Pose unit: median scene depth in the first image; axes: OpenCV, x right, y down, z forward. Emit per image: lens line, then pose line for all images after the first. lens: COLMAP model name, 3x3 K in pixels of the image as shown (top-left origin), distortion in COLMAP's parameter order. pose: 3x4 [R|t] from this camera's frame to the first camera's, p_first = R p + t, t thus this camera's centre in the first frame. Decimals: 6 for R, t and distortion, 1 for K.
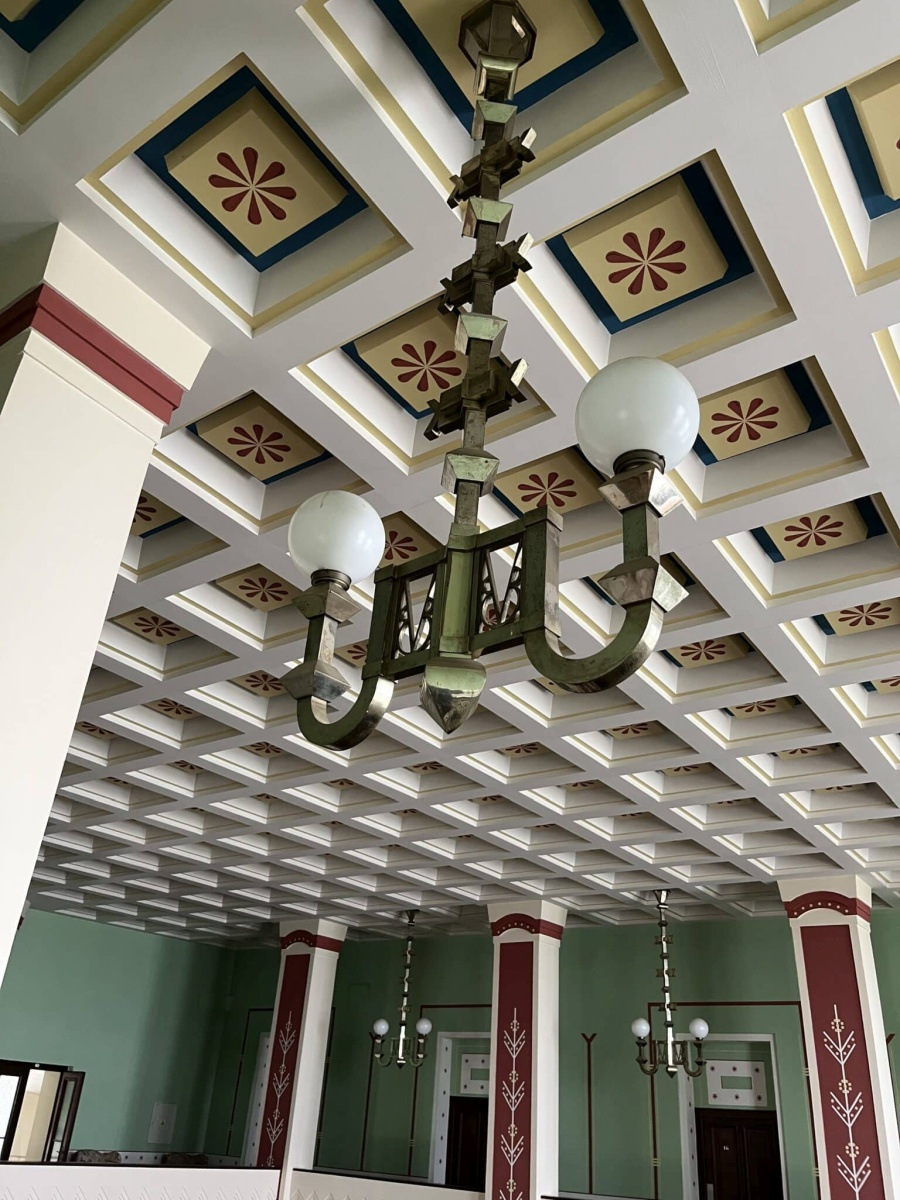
lens RADIAL K [[926.3, 0, 456.0], [0, 926.3, 596.9], [0, 0, 1]] dist [0.000964, -0.005166]
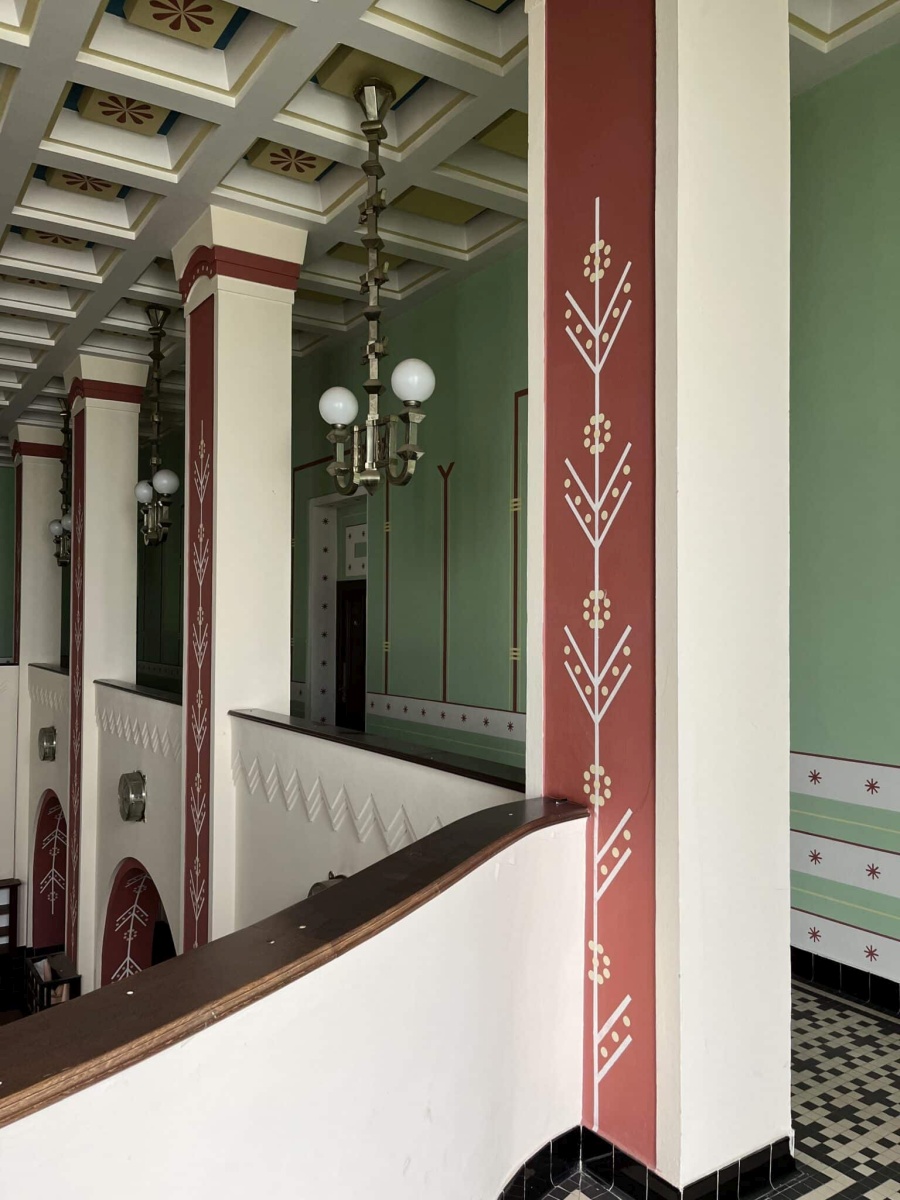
lens RADIAL K [[926.3, 0, 456.0], [0, 926.3, 596.9], [0, 0, 1]] dist [0.000964, -0.005166]
pose [[0.926391, -0.067232, -0.370511, 0.365052], [0.229365, 0.881094, 0.413601, 0.324861], [0.298648, -0.468138, 0.831658, 0.520518]]
